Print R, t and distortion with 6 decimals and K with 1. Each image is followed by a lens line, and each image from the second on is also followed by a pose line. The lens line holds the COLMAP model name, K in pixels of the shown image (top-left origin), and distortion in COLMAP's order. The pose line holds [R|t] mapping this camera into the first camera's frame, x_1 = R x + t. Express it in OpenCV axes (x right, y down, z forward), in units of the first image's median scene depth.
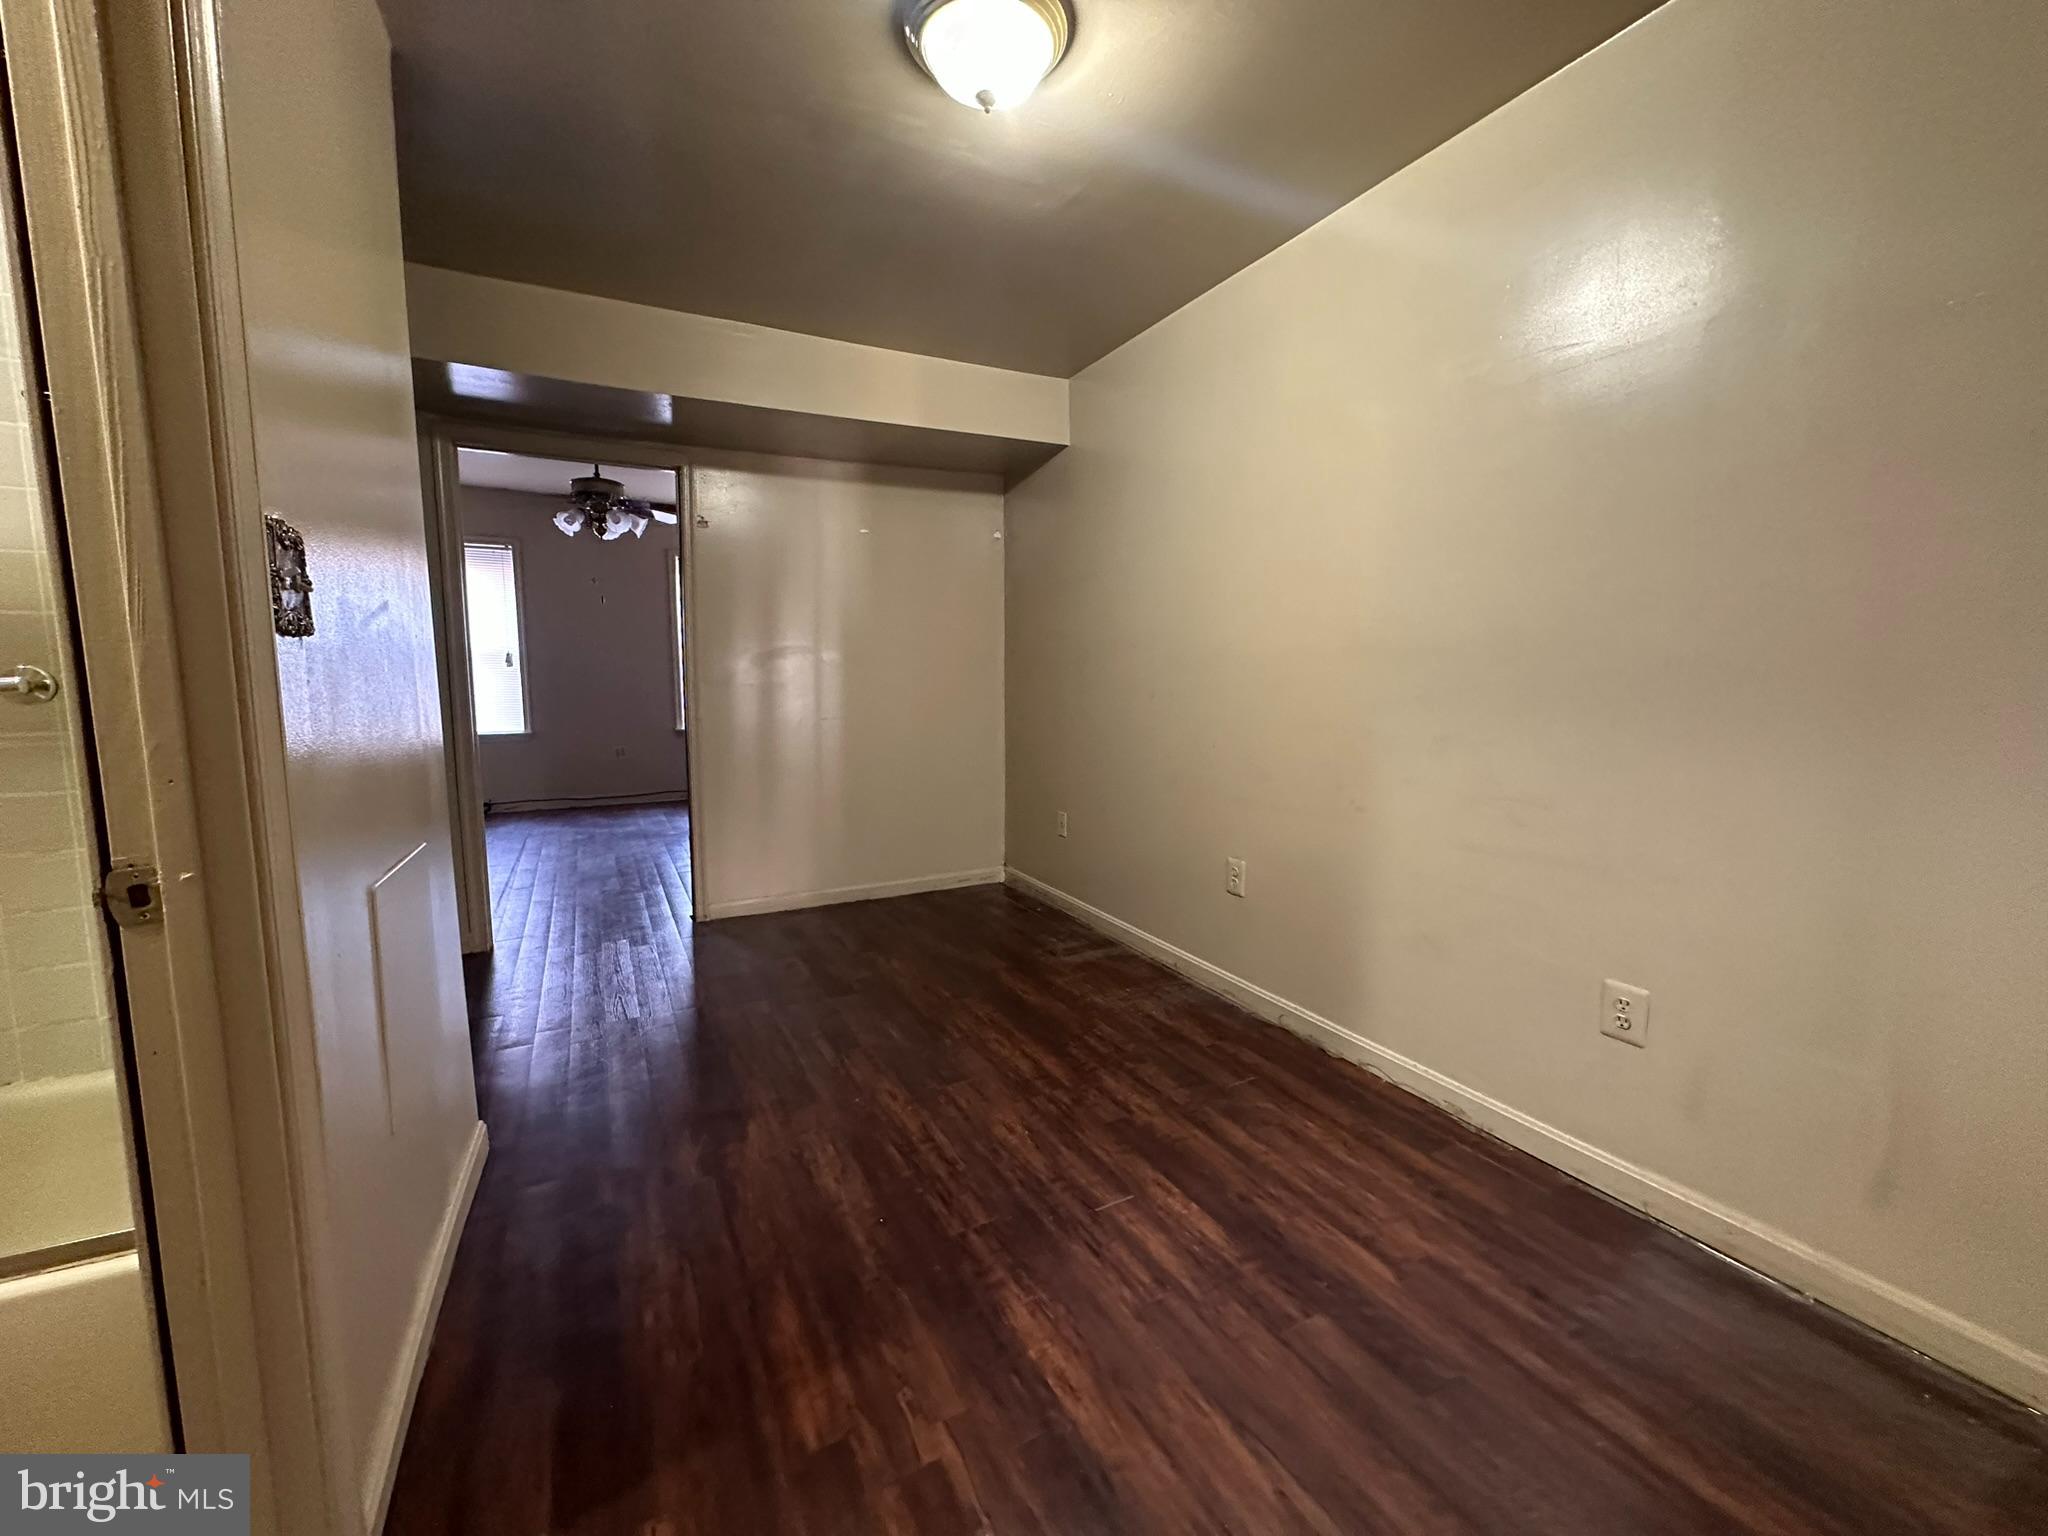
lens RADIAL K [[813.8, 0, 1024.6], [0, 813.8, 768.7], [0, 0, 1]] dist [-0.001284, 0.000590]
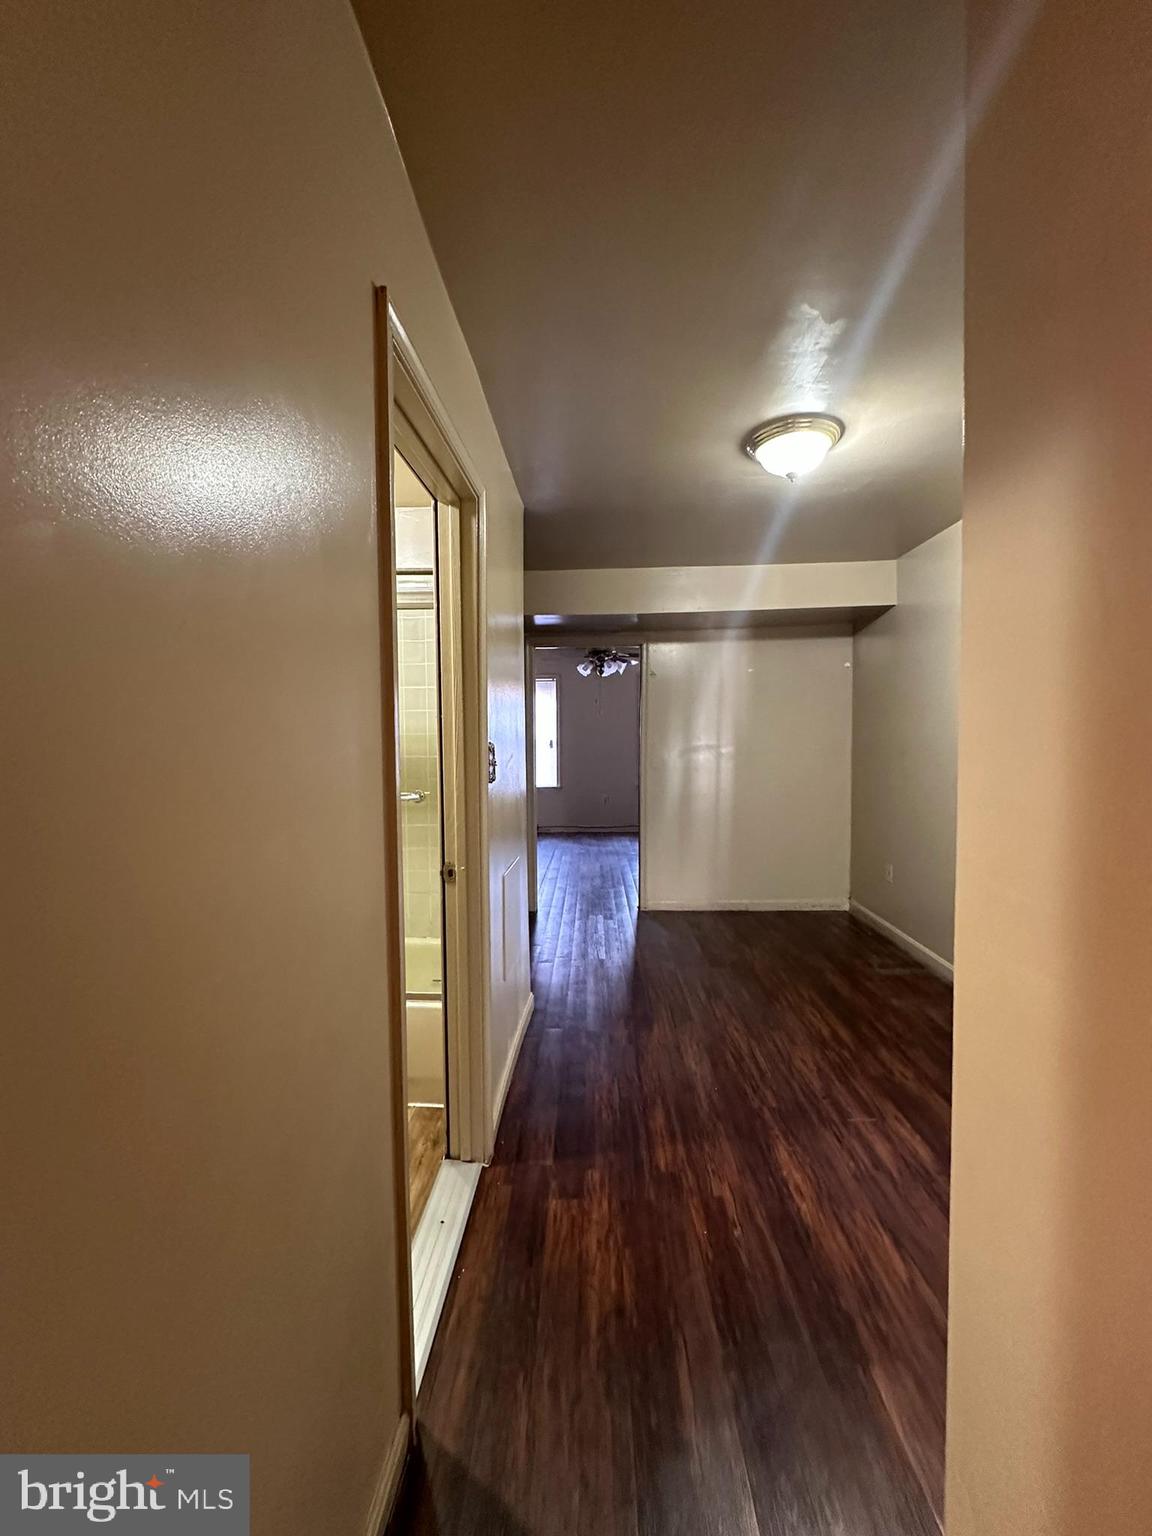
lens RADIAL K [[610.3, 0, 574.8], [0, 610.3, 771.9], [0, 0, 1]] dist [-0.001284, 0.000590]
pose [[0.867796, 0.017850, -0.496600, 0.158097], [-0.047445, 0.997765, -0.047046, -0.048479], [0.494650, 0.064388, 0.866704, -0.275934]]
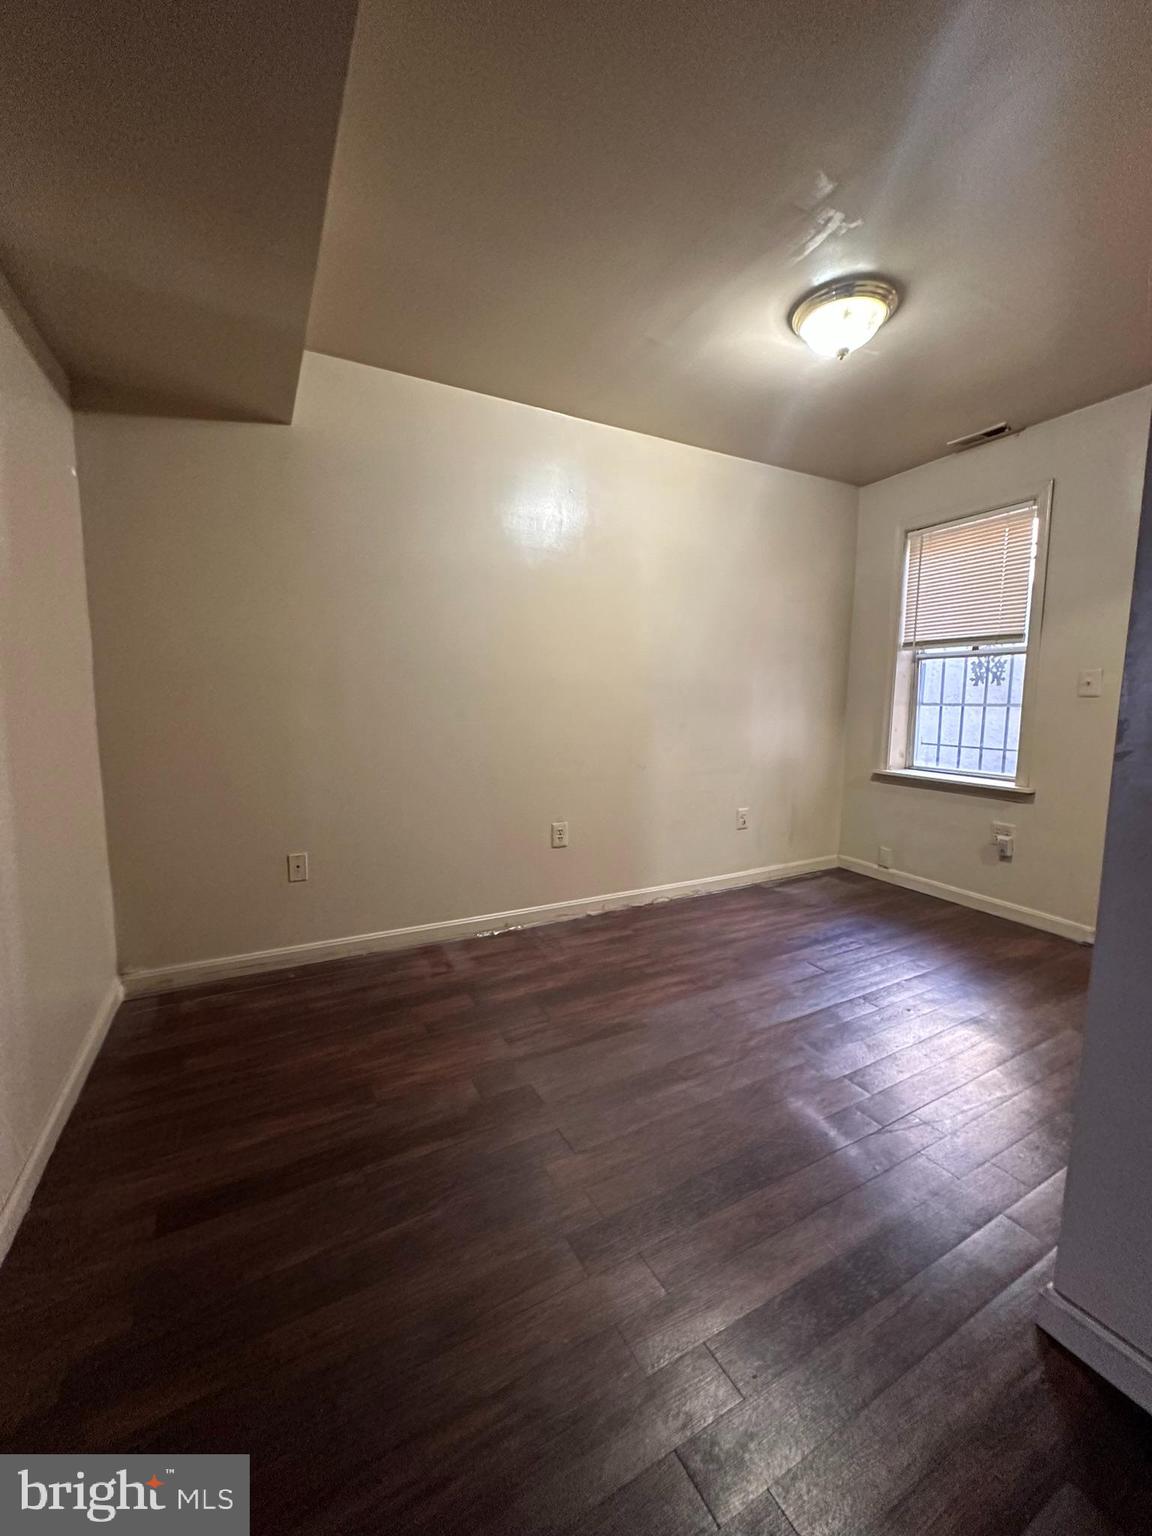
lens RADIAL K [[610.3, 0, 585.1], [0, 610.3, 775.4], [0, 0, 1]] dist [-0.001284, 0.000590]
pose [[-0.020554, -0.122686, 0.992233, -0.972689], [0.109061, 0.986245, 0.124205, -0.121025], [-0.993823, 0.110766, -0.006891, 1.156672]]
